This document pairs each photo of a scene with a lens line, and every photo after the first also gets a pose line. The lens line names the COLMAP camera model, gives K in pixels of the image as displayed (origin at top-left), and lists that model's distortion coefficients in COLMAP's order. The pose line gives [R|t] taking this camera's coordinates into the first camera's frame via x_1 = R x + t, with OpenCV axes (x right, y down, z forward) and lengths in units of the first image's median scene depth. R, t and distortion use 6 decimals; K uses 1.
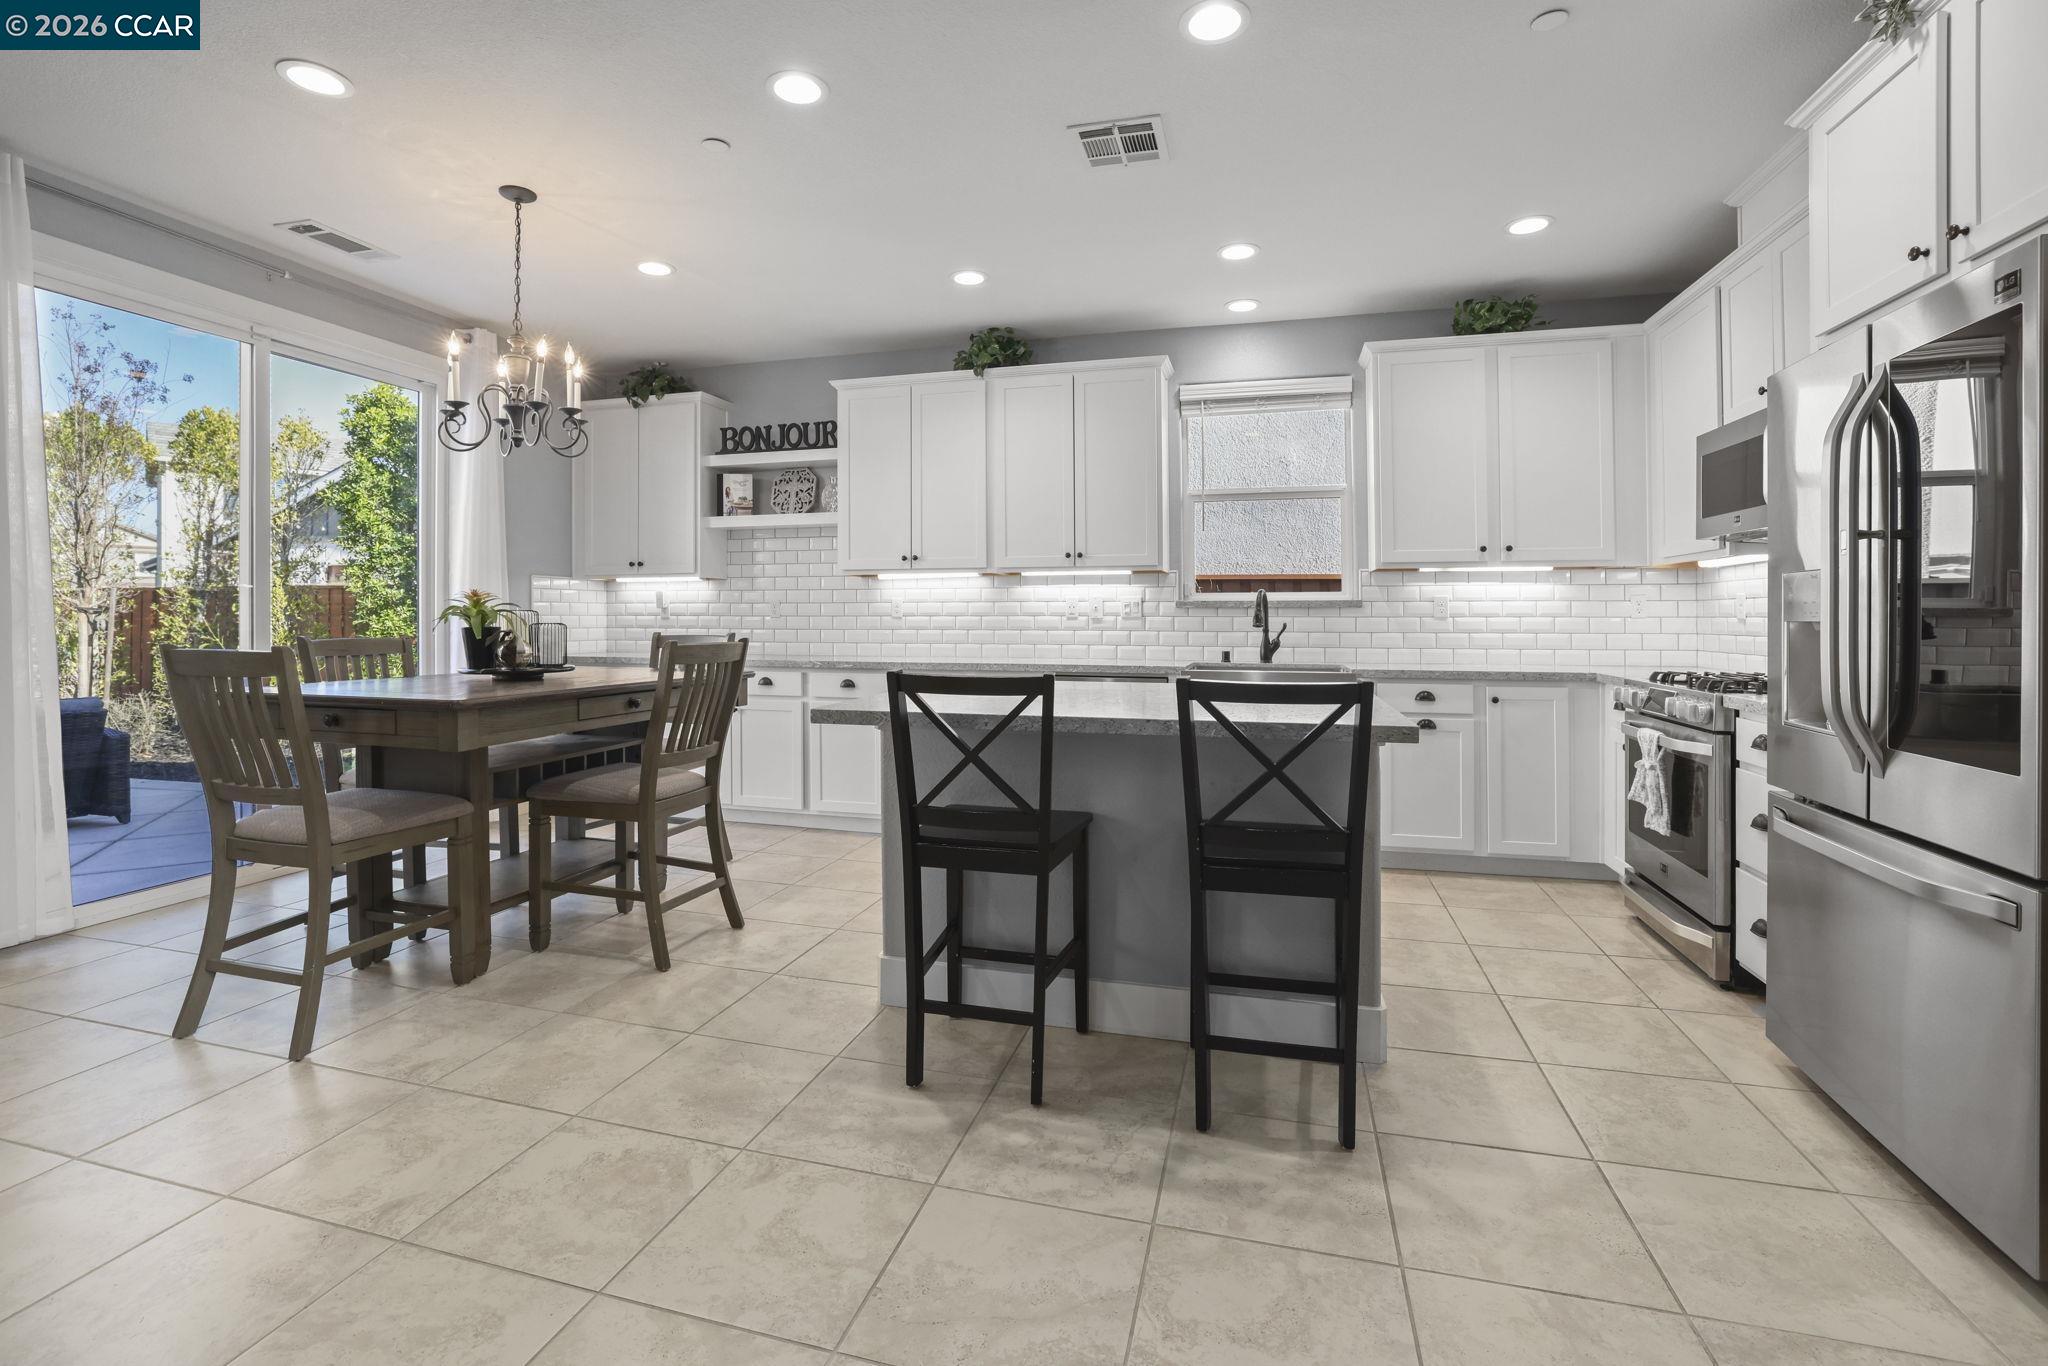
lens RADIAL K [[900.0, 0, 1018.7], [0, 900.0, 618.6], [0, 0, 1]] dist [-0.000743, 0.000073]
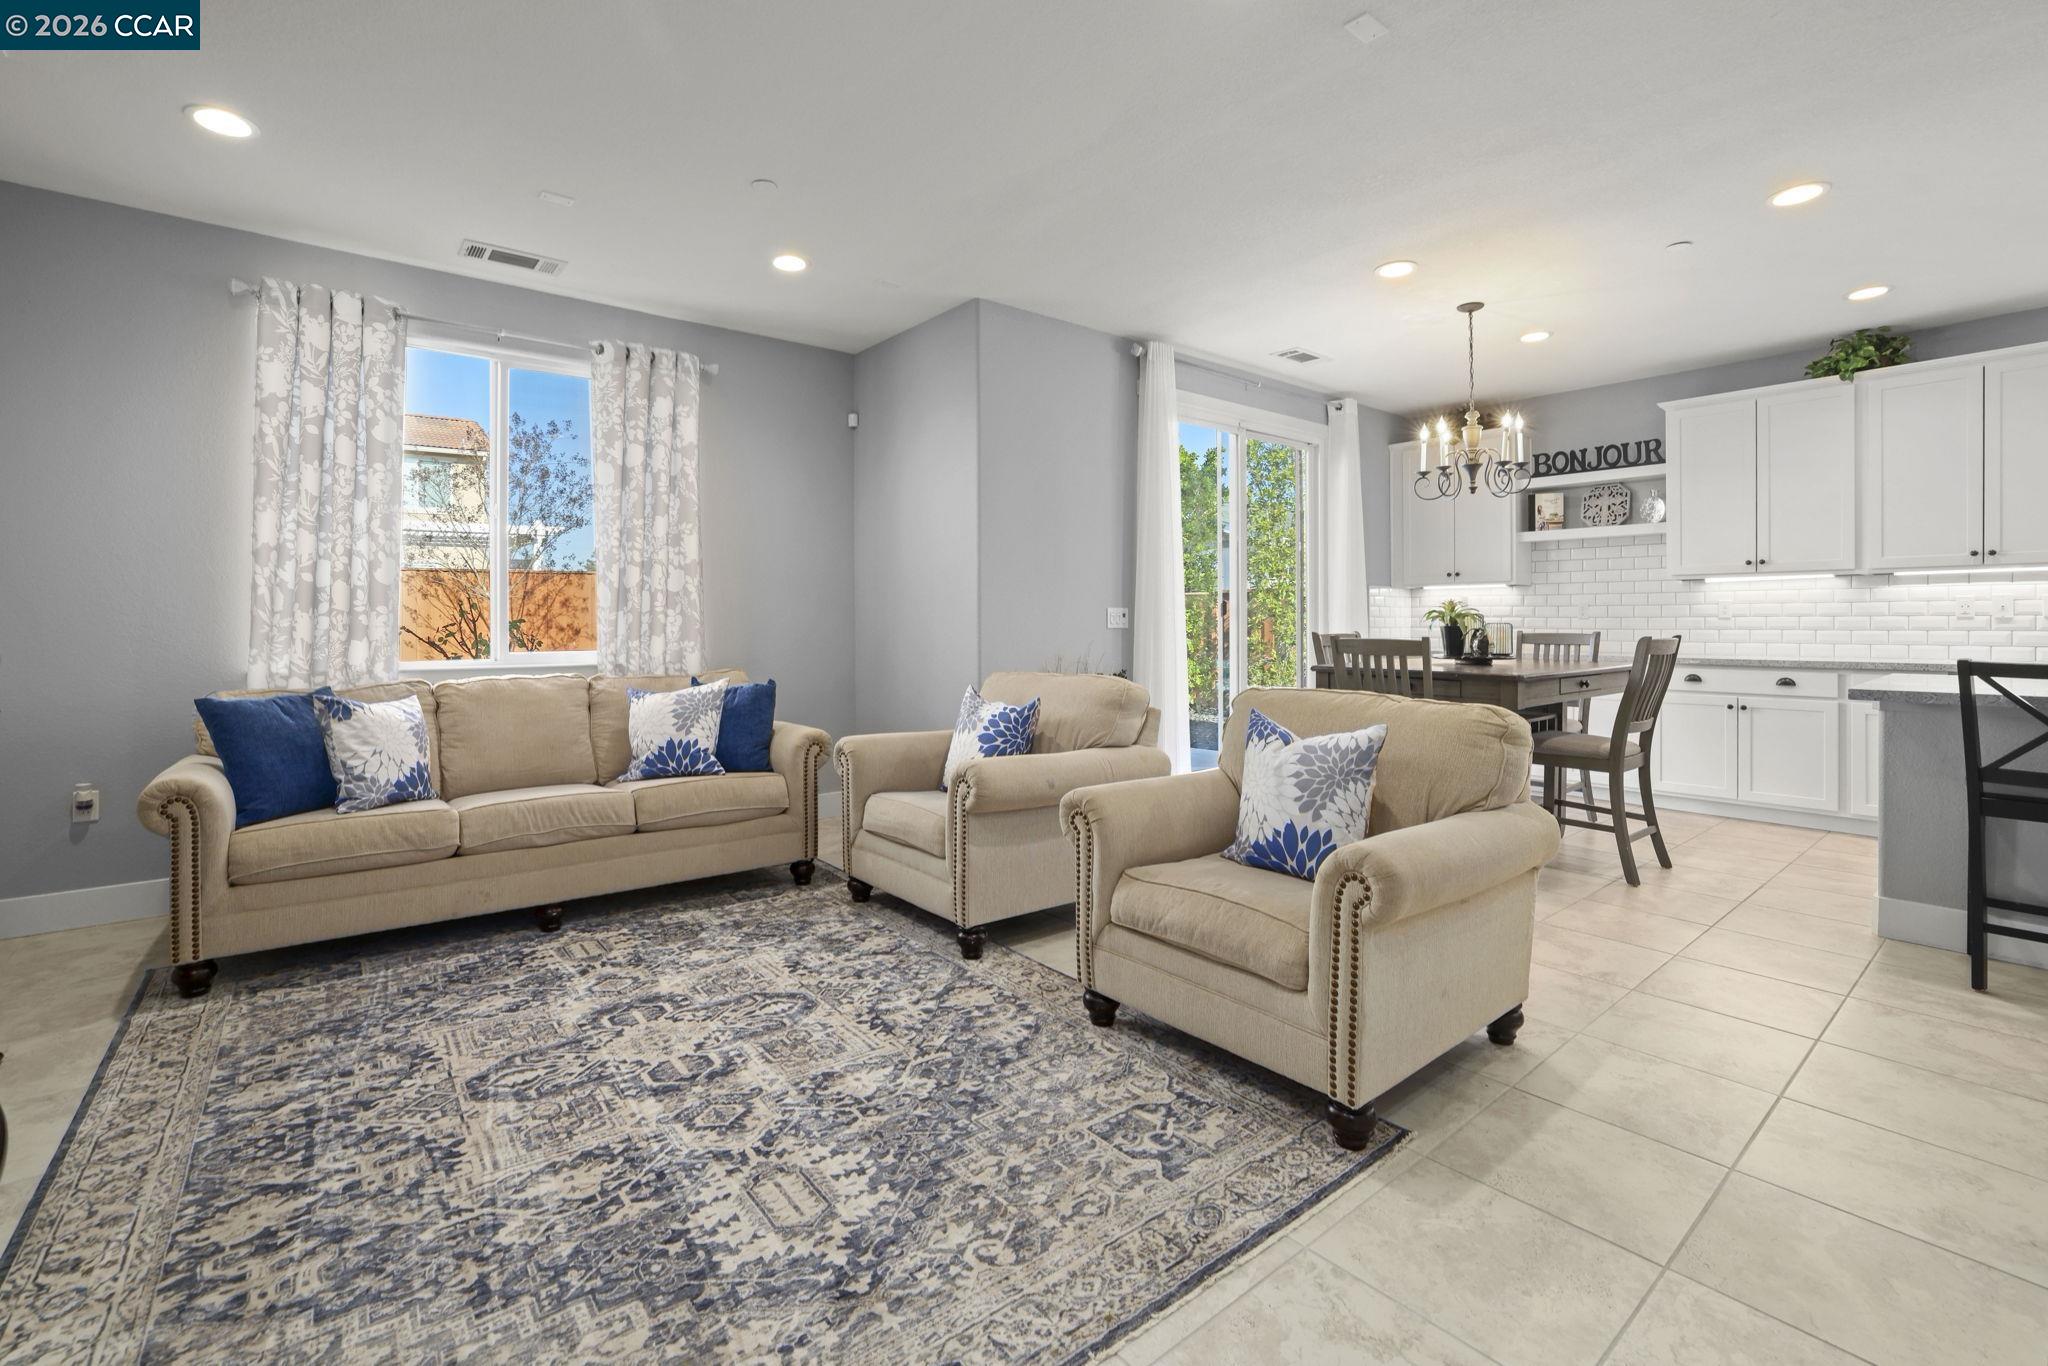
lens RADIAL K [[916.3, 0, 1021.9], [0, 916.3, 638.8], [0, 0, 1]] dist [-0.001339, 0.000773]
pose [[0.841631, 0.008566, -0.539984, -0.256879], [0.002443, 0.999804, 0.019668, -0.000195], [0.540047, -0.017873, 0.841445, -0.365848]]
